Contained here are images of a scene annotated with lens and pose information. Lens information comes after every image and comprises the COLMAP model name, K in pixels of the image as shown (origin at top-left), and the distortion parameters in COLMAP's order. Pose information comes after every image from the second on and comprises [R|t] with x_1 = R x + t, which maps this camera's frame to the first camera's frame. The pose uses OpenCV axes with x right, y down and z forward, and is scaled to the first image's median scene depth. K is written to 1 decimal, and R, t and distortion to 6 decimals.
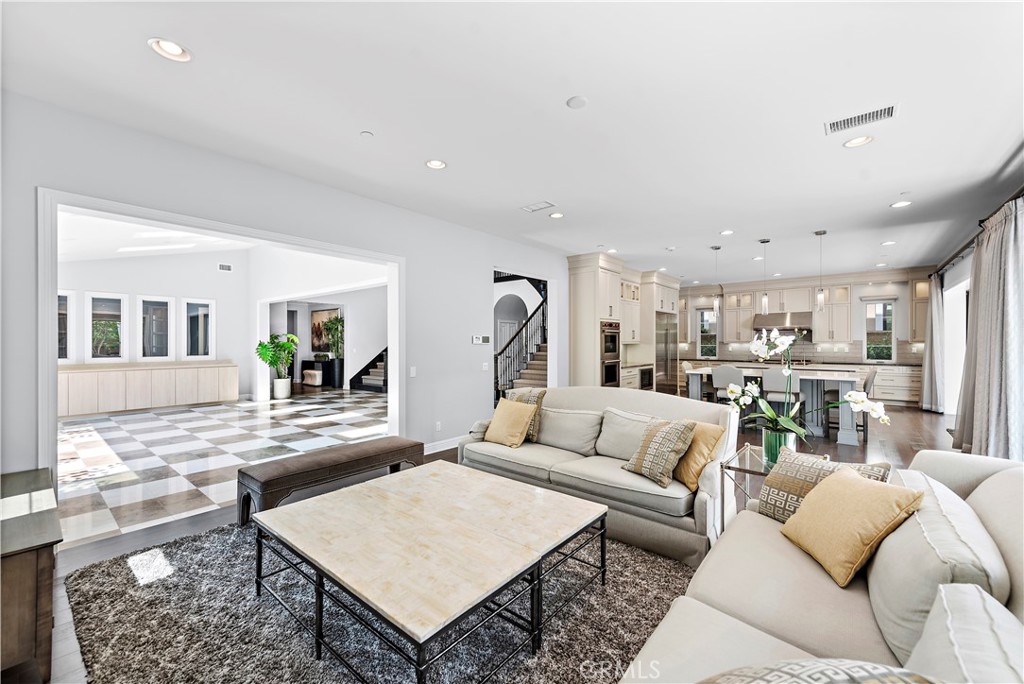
lens RADIAL K [[411.1, 0, 508.9], [0, 411.1, 338.5], [0, 0, 1]] dist [0.000259, -0.000089]
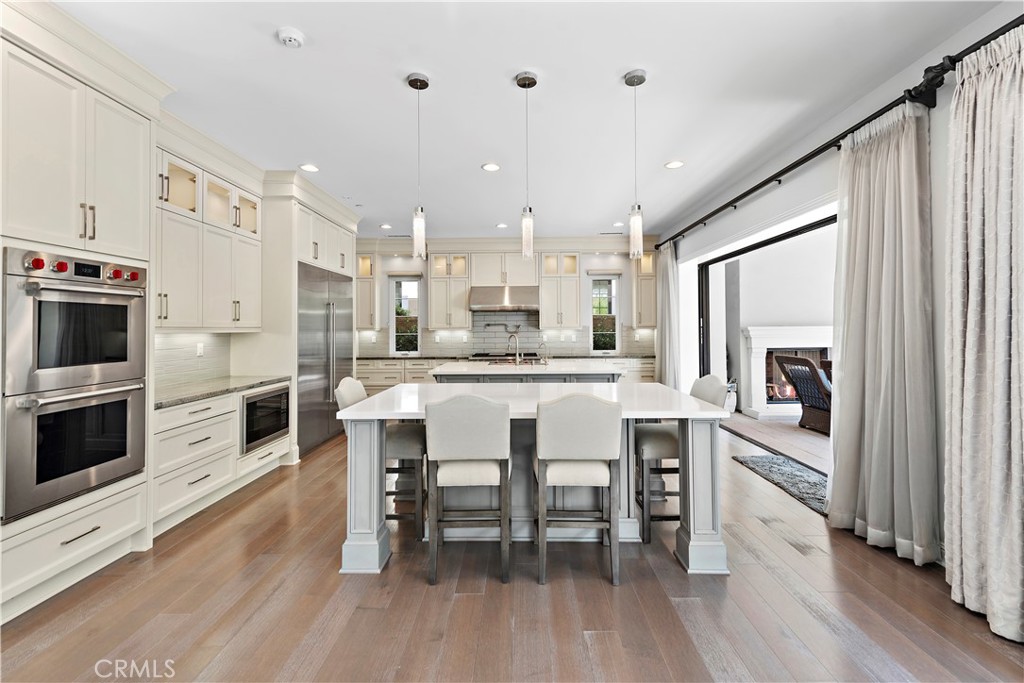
lens RADIAL K [[441.6, 0, 511.6], [0, 441.6, 327.1], [0, 0, 1]] dist [-0.000033, -0.000031]
pose [[0.779010, -0.001097, 0.627011, 0.218163], [-0.001306, 0.999993, 0.003373, 0.004757], [-0.627010, -0.003446, 0.779003, 0.435469]]
